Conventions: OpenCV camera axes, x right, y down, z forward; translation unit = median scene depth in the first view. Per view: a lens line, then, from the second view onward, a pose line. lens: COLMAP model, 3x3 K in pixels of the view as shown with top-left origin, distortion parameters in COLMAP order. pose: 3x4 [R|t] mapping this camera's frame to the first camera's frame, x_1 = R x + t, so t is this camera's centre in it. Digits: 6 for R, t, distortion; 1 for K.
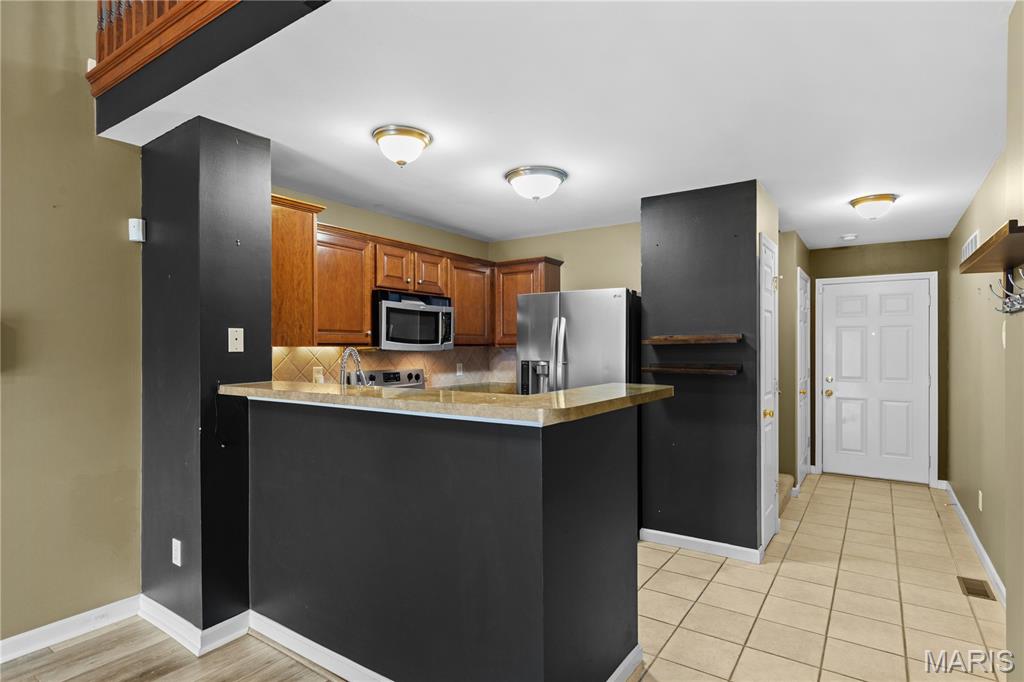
lens RADIAL K [[525.3, 0, 522.7], [0, 525.3, 349.7], [0, 0, 1]] dist [0.002605, 0.000945]
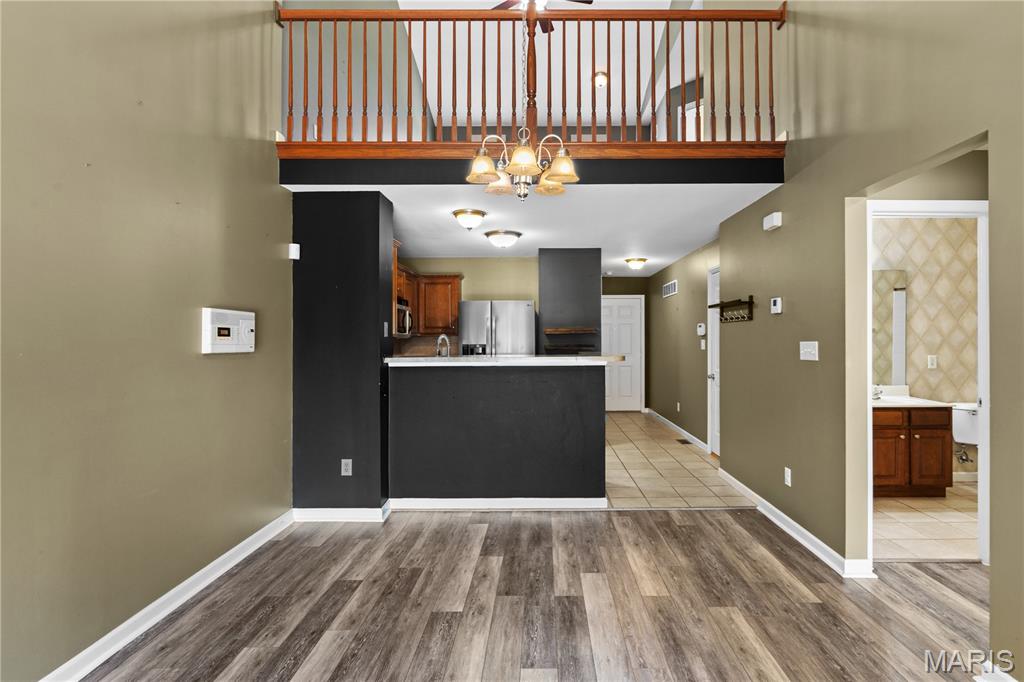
lens RADIAL K [[512.3, 0, 538.3], [0, 512.3, 348.0], [0, 0, 1]] dist [-0.003199, -0.003403]
pose [[0.828367, -0.011715, 0.560063, -0.743729], [0.005505, 0.999903, 0.012773, 0.015234], [-0.560158, -0.007498, 0.828352, -0.396894]]
